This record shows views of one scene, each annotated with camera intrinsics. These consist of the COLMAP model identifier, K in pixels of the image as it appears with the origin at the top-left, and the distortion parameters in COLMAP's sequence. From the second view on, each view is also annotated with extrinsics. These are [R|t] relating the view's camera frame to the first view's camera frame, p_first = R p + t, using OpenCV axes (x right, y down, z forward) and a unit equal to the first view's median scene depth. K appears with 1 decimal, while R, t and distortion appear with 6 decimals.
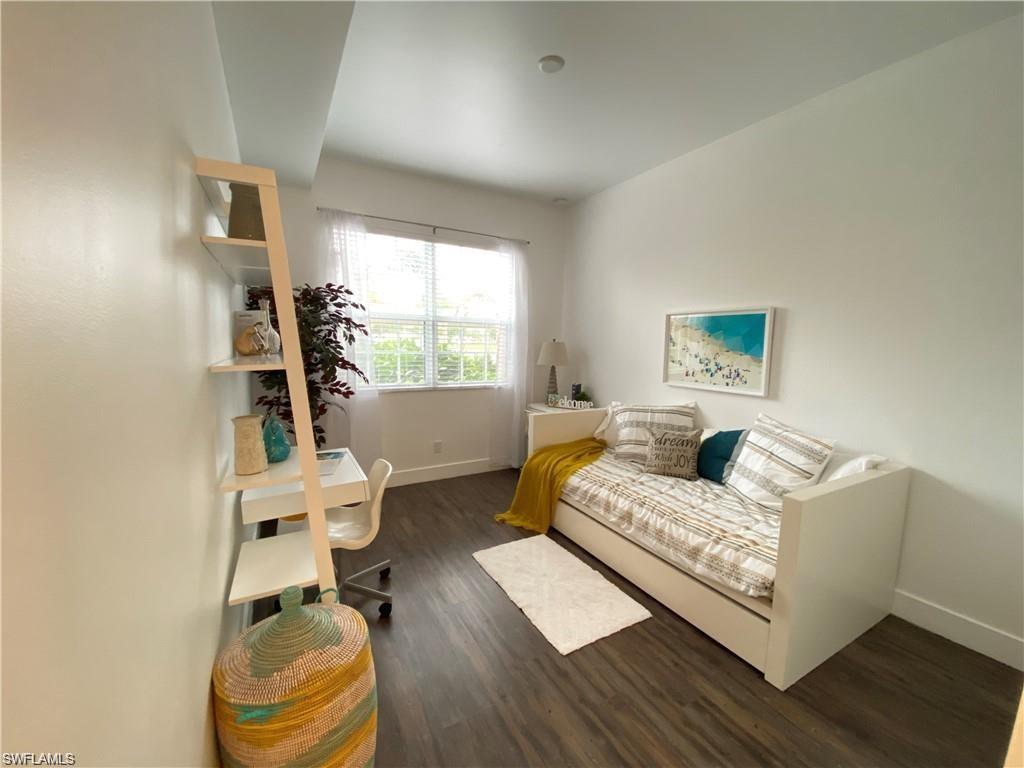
lens RADIAL K [[418.8, 0, 507.7], [0, 418.8, 387.0], [0, 0, 1]] dist [-0.000244, -0.007776]
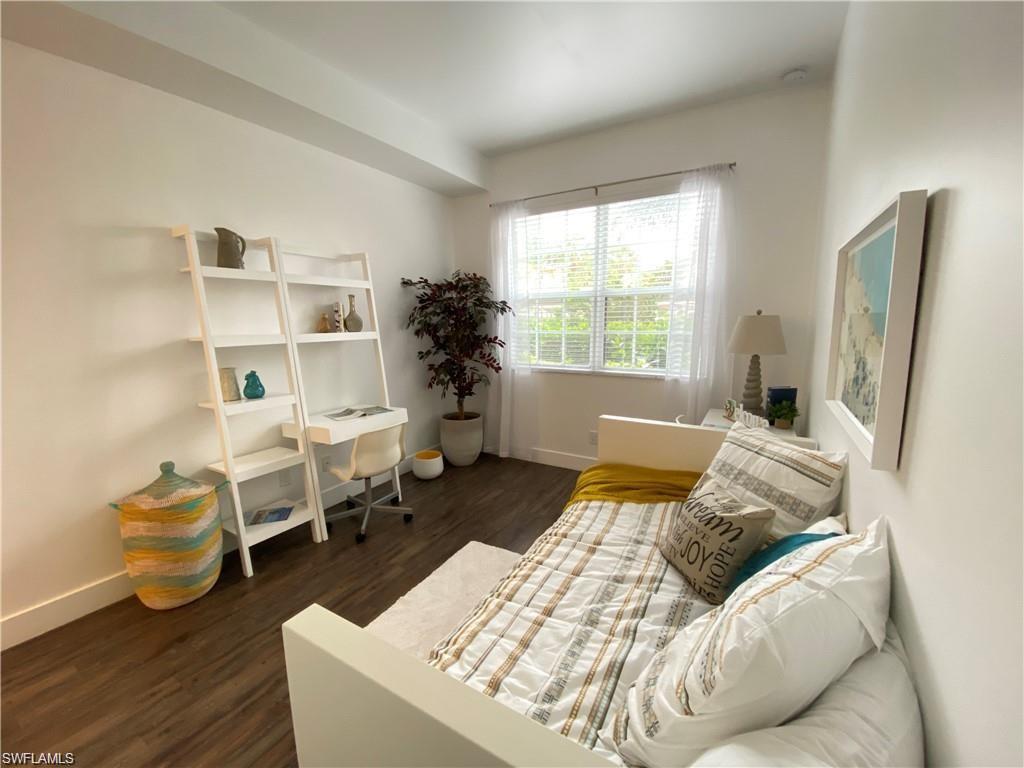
lens RADIAL K [[418.8, 0, 503.6], [0, 418.8, 385.2], [0, 0, 1]] dist [-0.000244, -0.007776]
pose [[0.497588, 0.115327, -0.859712, 0.594724], [-0.069044, 0.993243, 0.093278, -0.046392], [0.864661, 0.012944, 0.502189, 0.453887]]
